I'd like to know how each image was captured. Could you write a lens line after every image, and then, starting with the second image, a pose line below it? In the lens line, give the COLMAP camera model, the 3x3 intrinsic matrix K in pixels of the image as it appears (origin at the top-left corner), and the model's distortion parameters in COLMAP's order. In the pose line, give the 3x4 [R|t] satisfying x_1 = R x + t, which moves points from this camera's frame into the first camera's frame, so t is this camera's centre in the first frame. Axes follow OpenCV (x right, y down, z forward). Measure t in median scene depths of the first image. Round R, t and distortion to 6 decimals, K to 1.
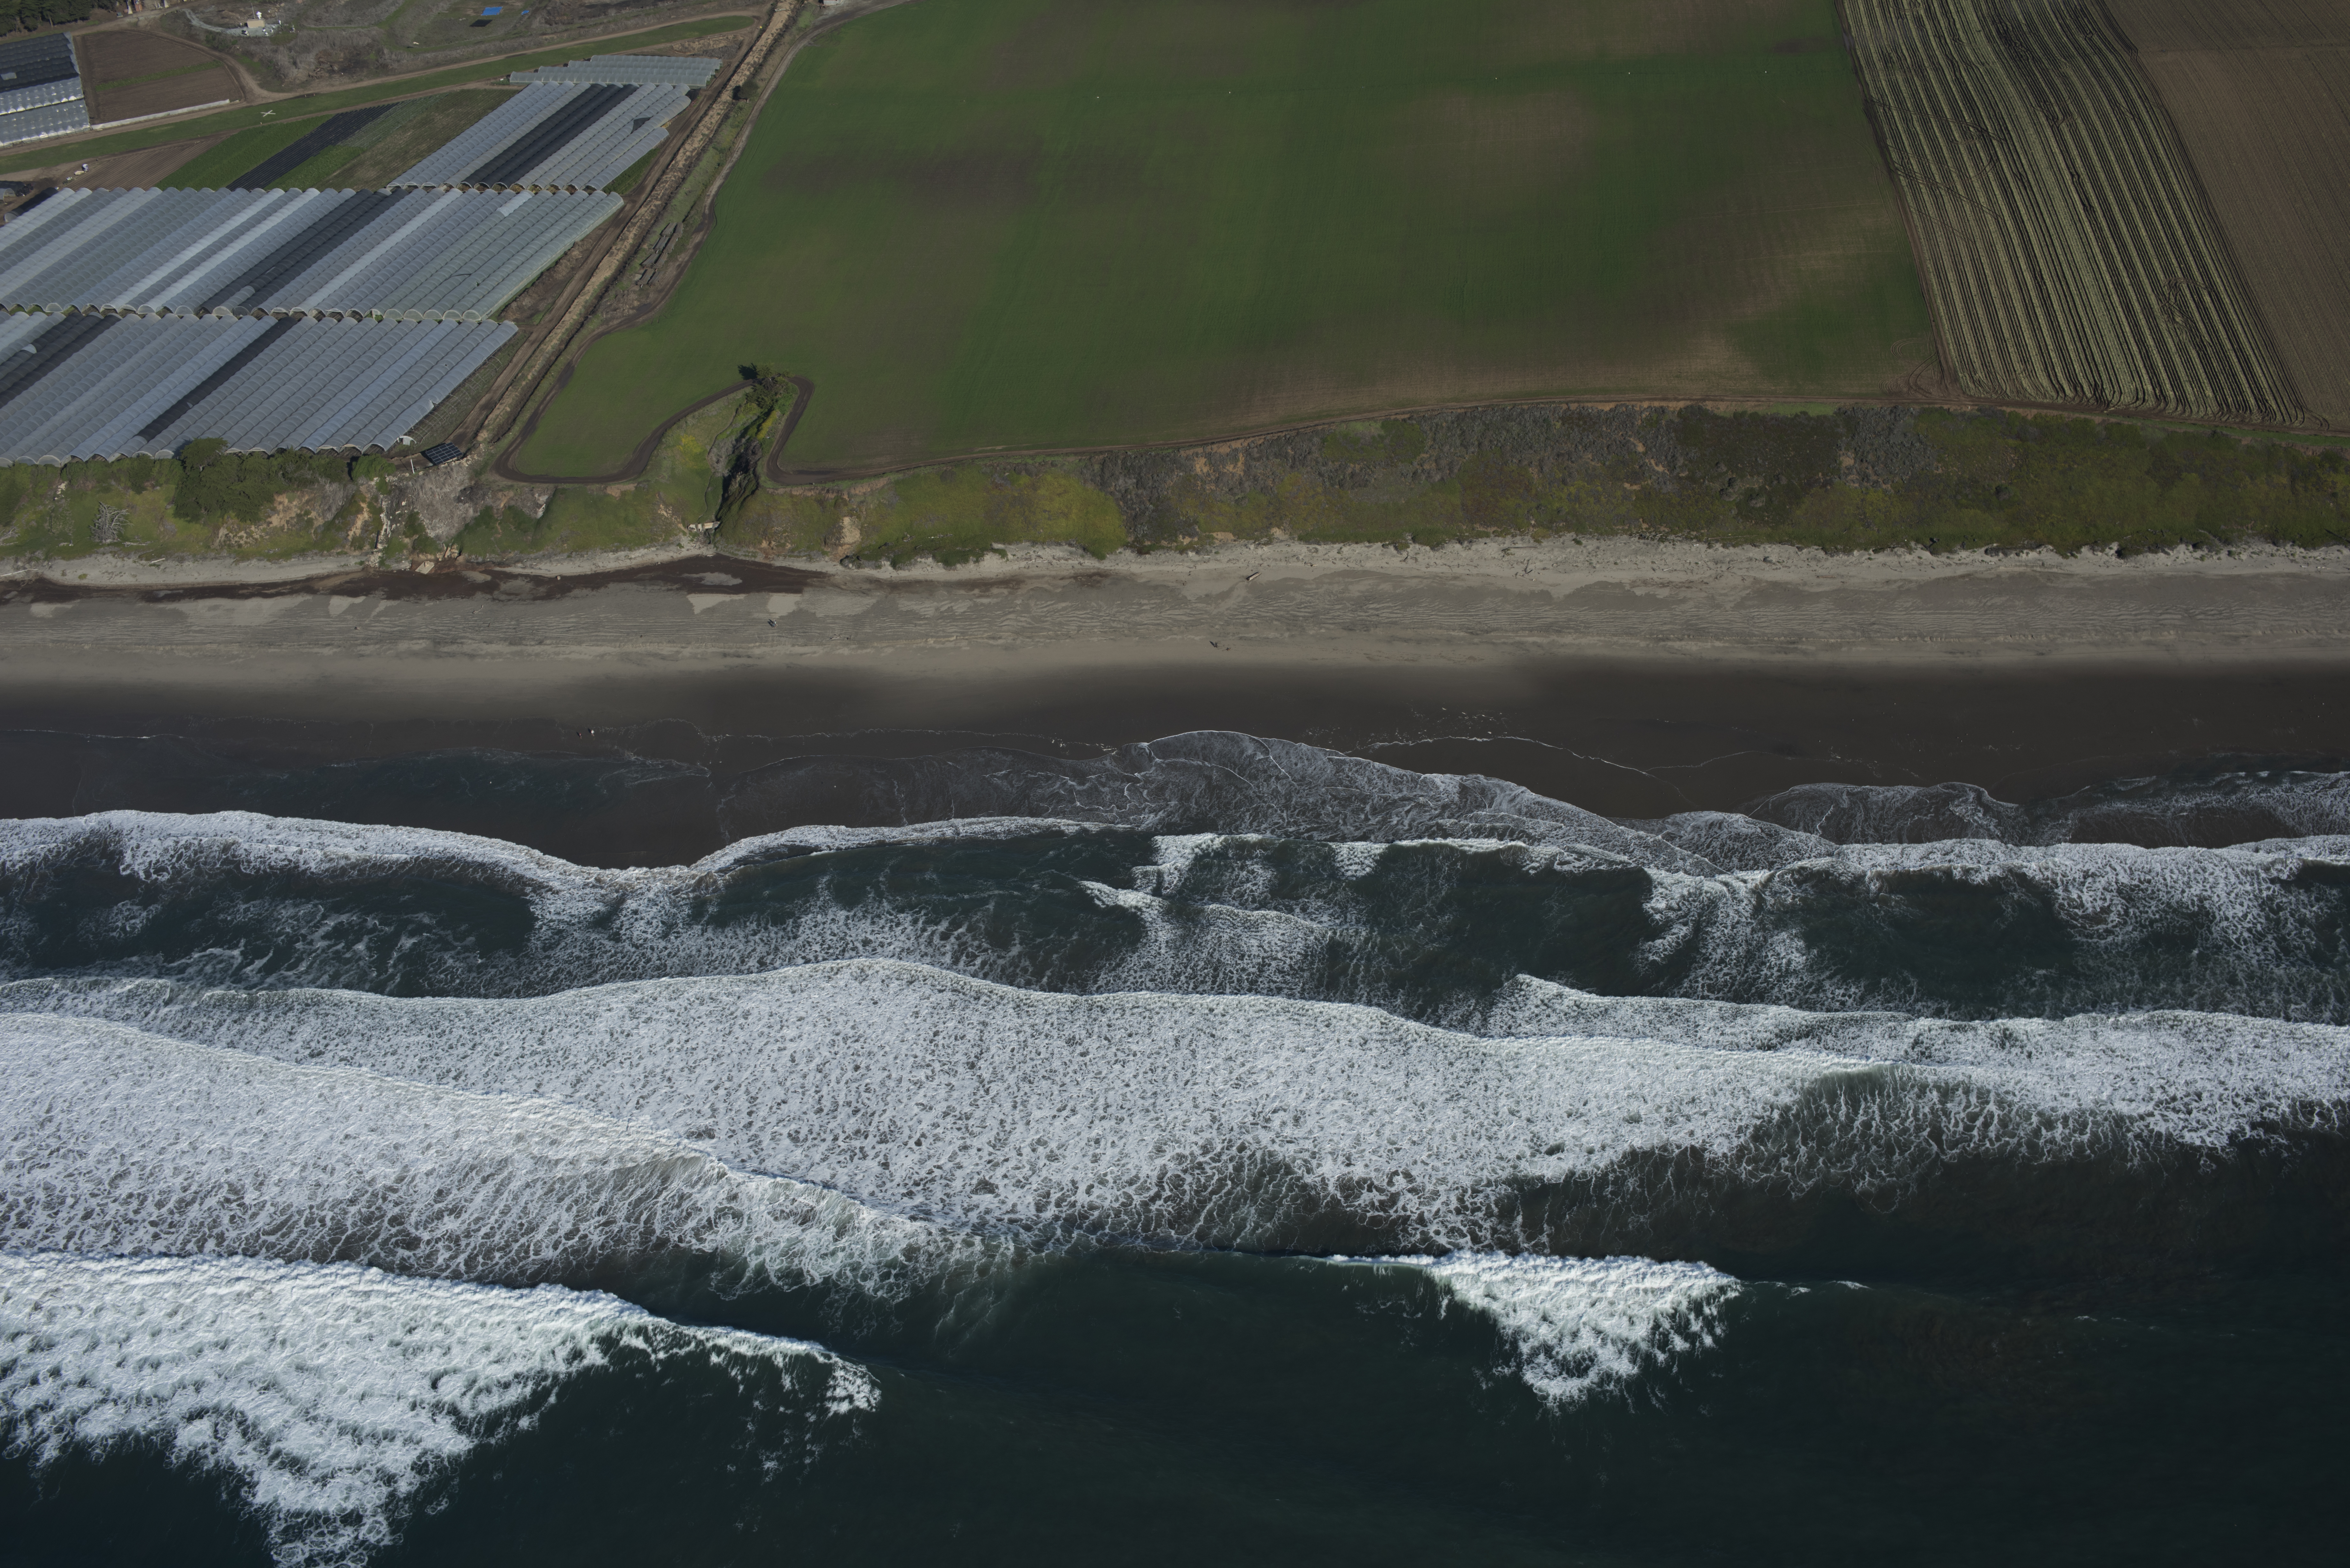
lens RADIAL K [[2672.8, 0, 1175.0], [0, 2672.8, 784.0], [0, 0, 1]] dist [-0.117816, 0.141450]
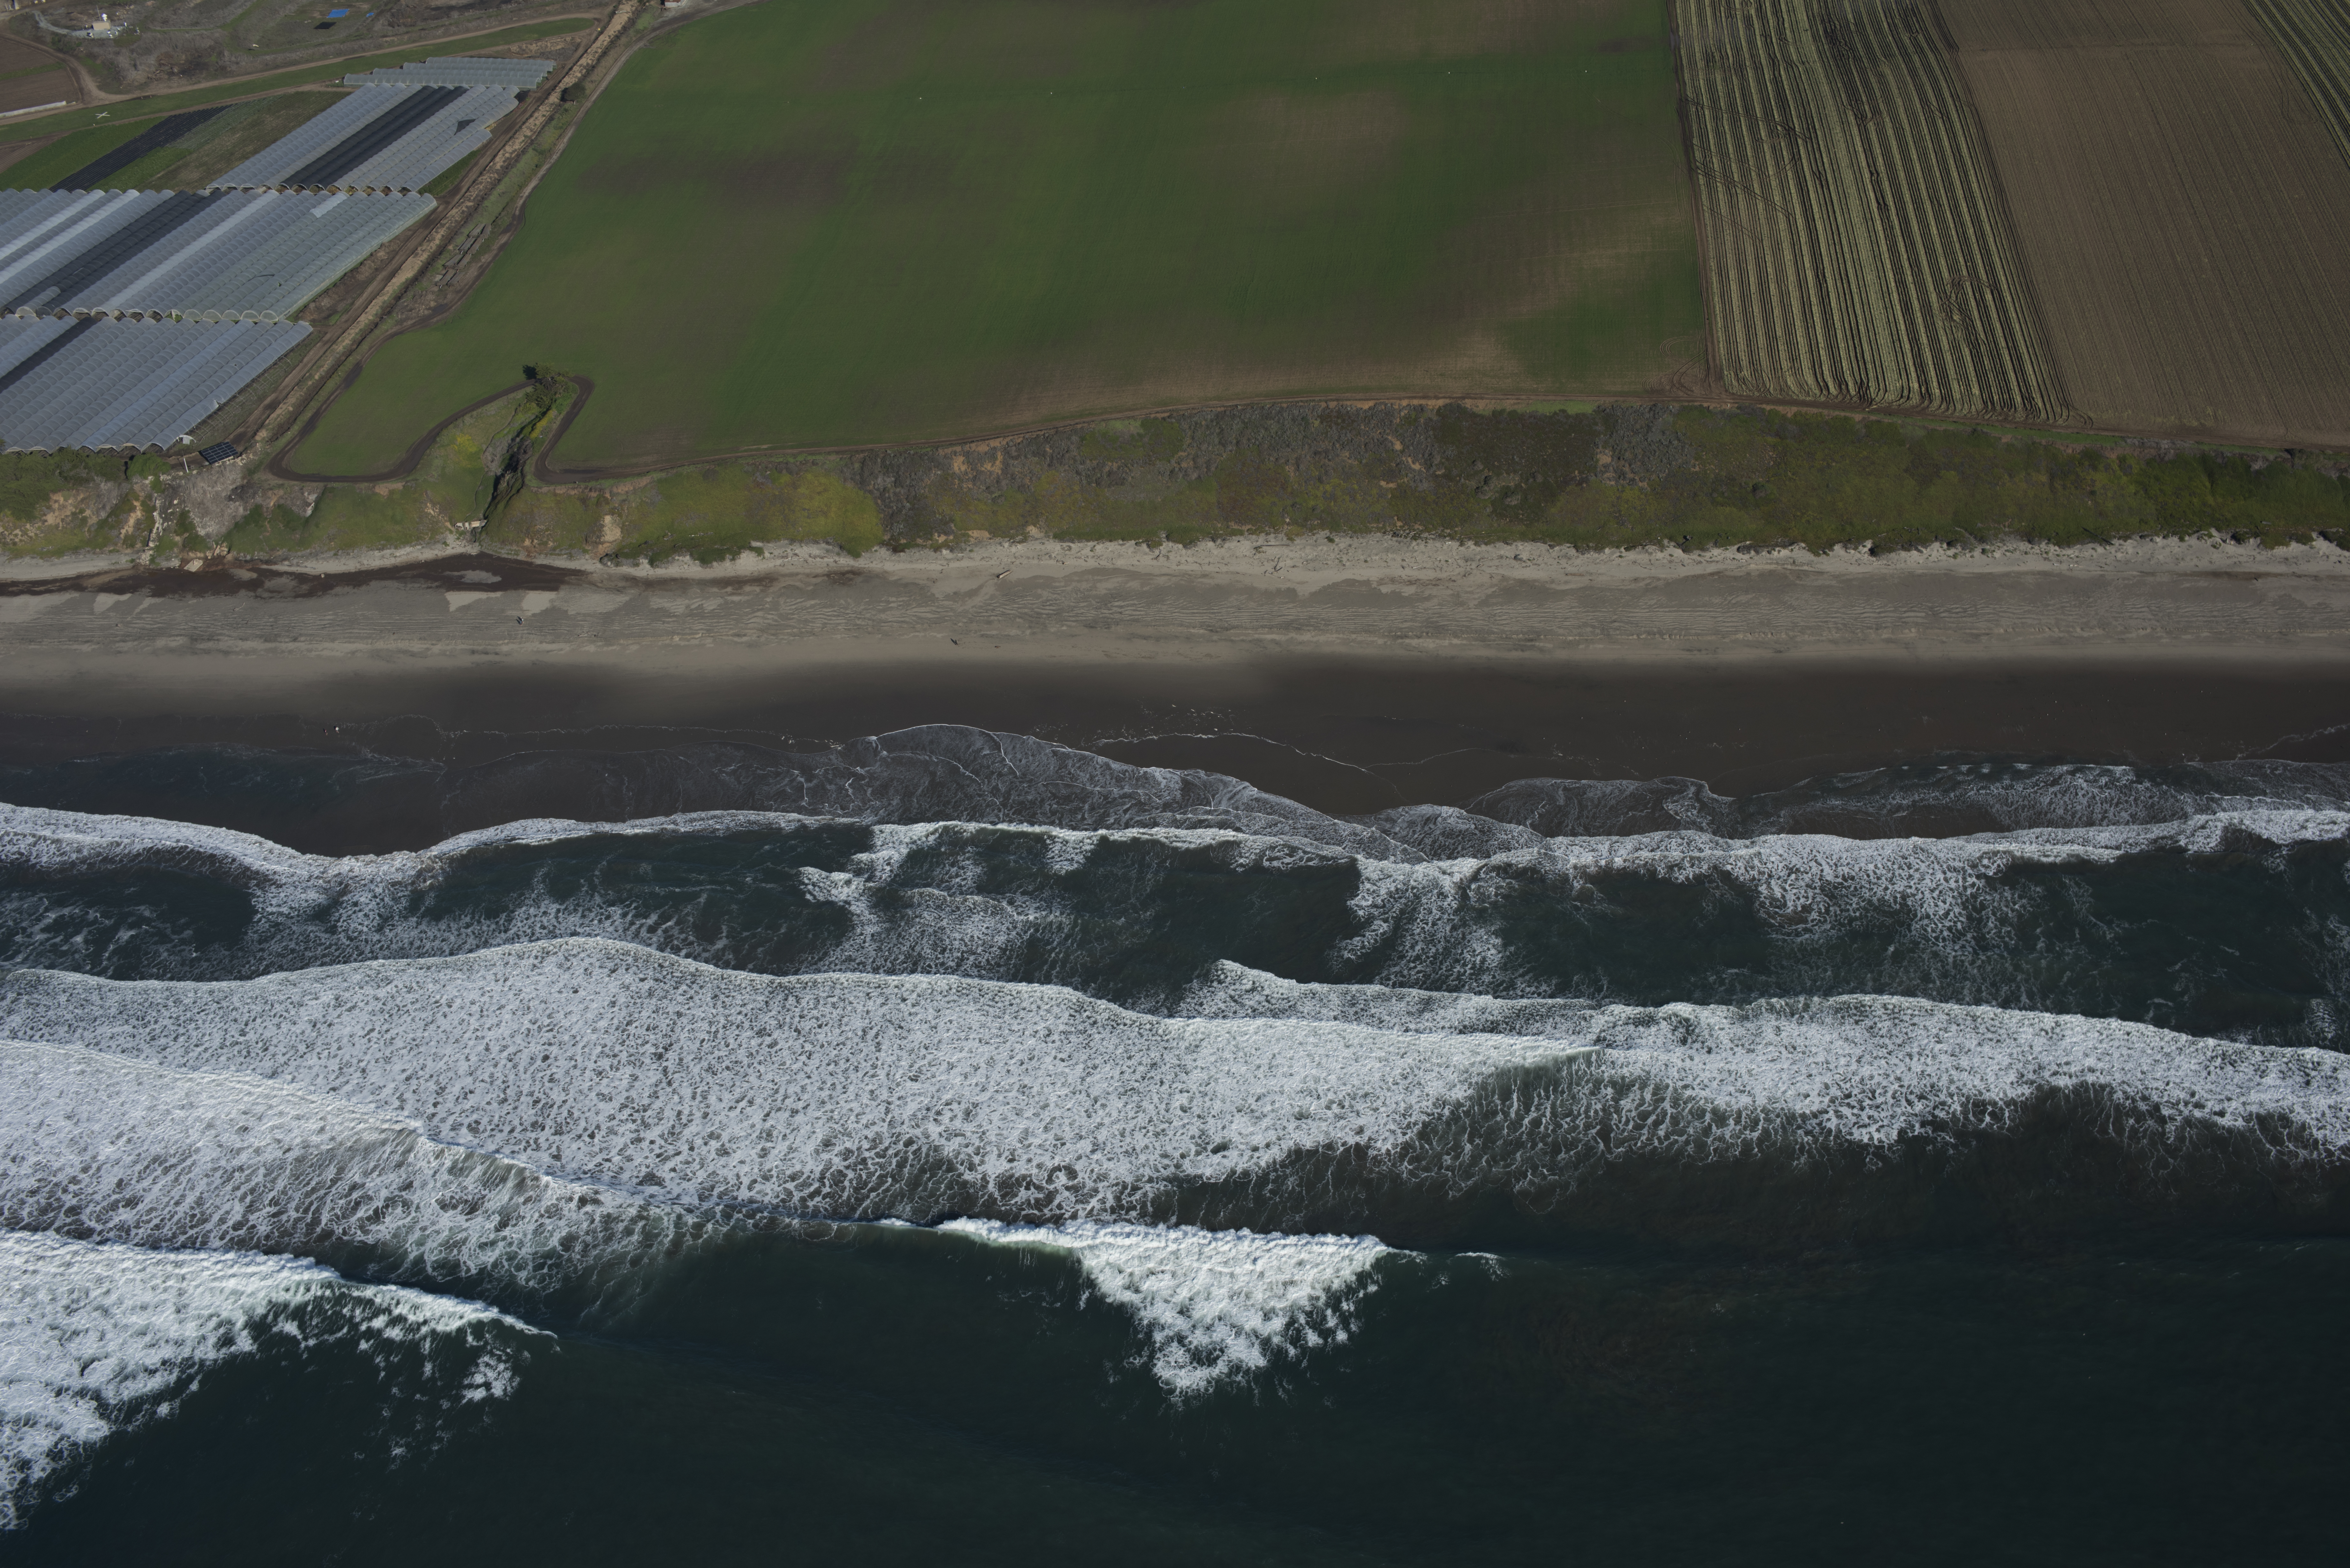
lens RADIAL K [[2672.8, 0, 1175.0], [0, 2672.8, 784.0], [0, 0, 1]] dist [-0.117816, 0.141450]
pose [[0.999991, 0.001781, -0.003810, 0.095534], [-0.001785, 0.999998, -0.000967, 0.001945], [0.003808, 0.000974, 0.999992, -0.003297]]
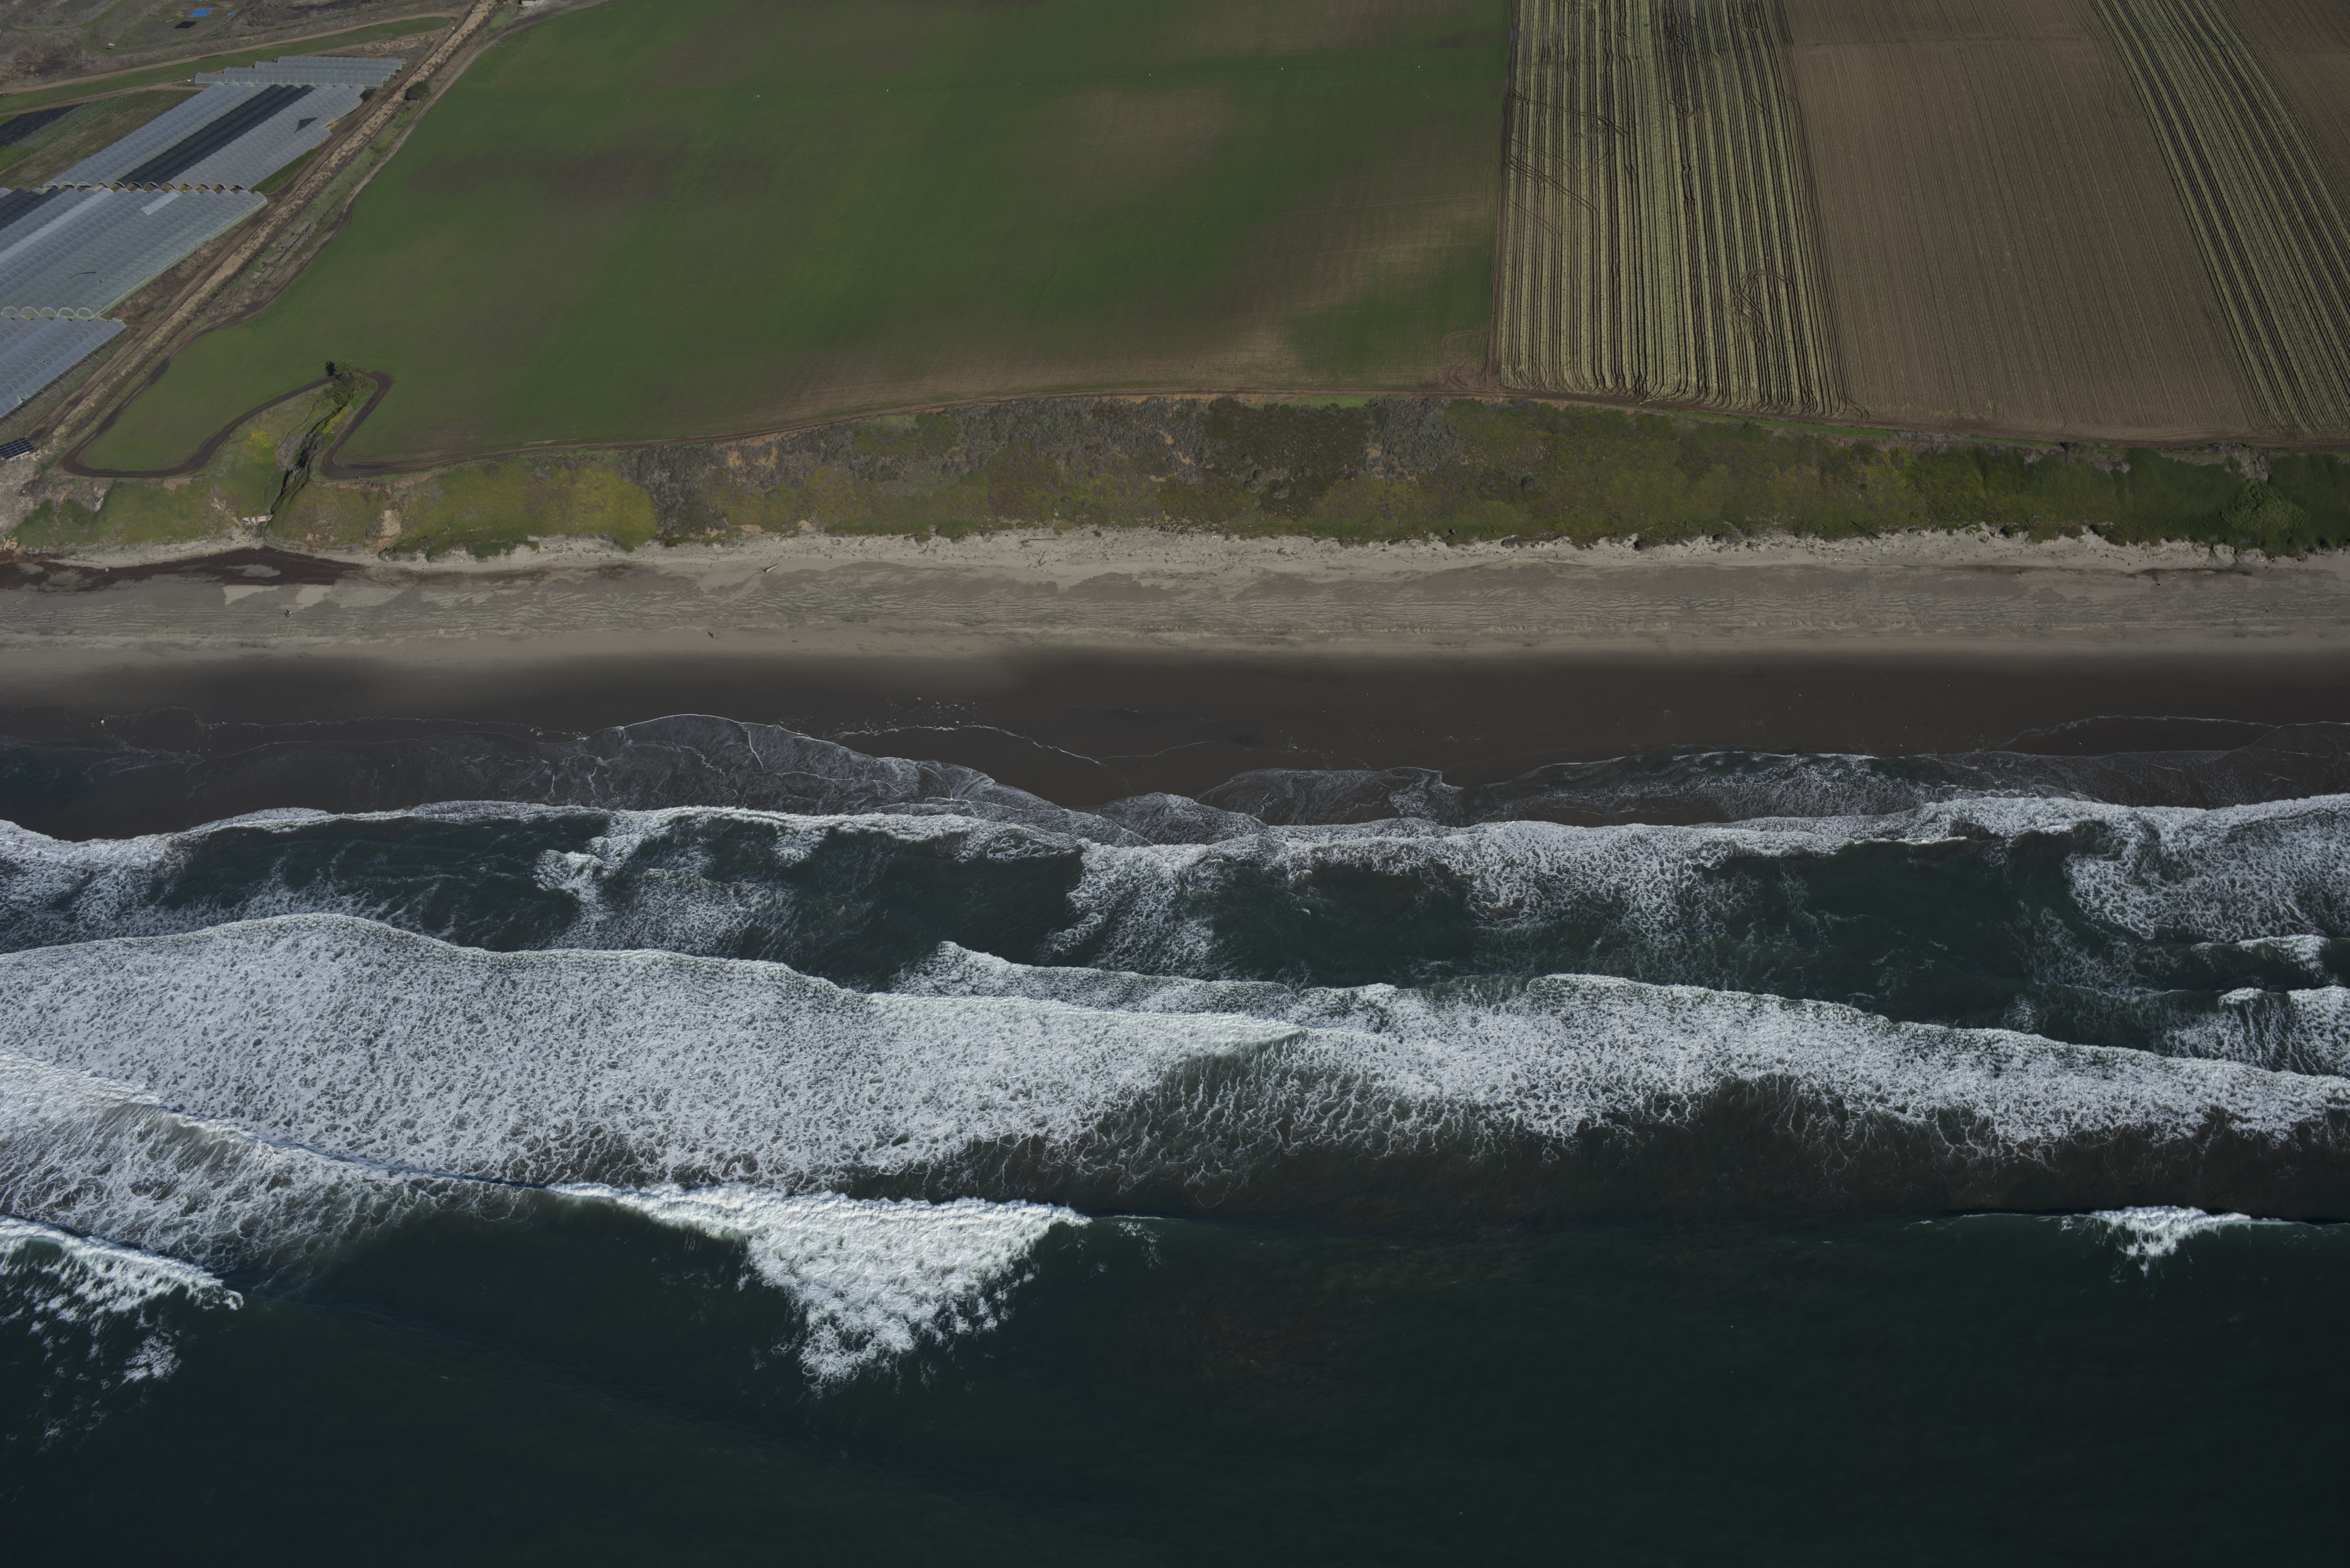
lens RADIAL K [[2672.8, 0, 1175.0], [0, 2672.8, 784.0], [0, 0, 1]] dist [-0.117816, 0.141450]
pose [[0.999917, 0.003625, -0.012350, 0.190804], [-0.003632, 0.999993, -0.000538, 0.003855], [0.012348, 0.000583, 0.999924, -0.006341]]
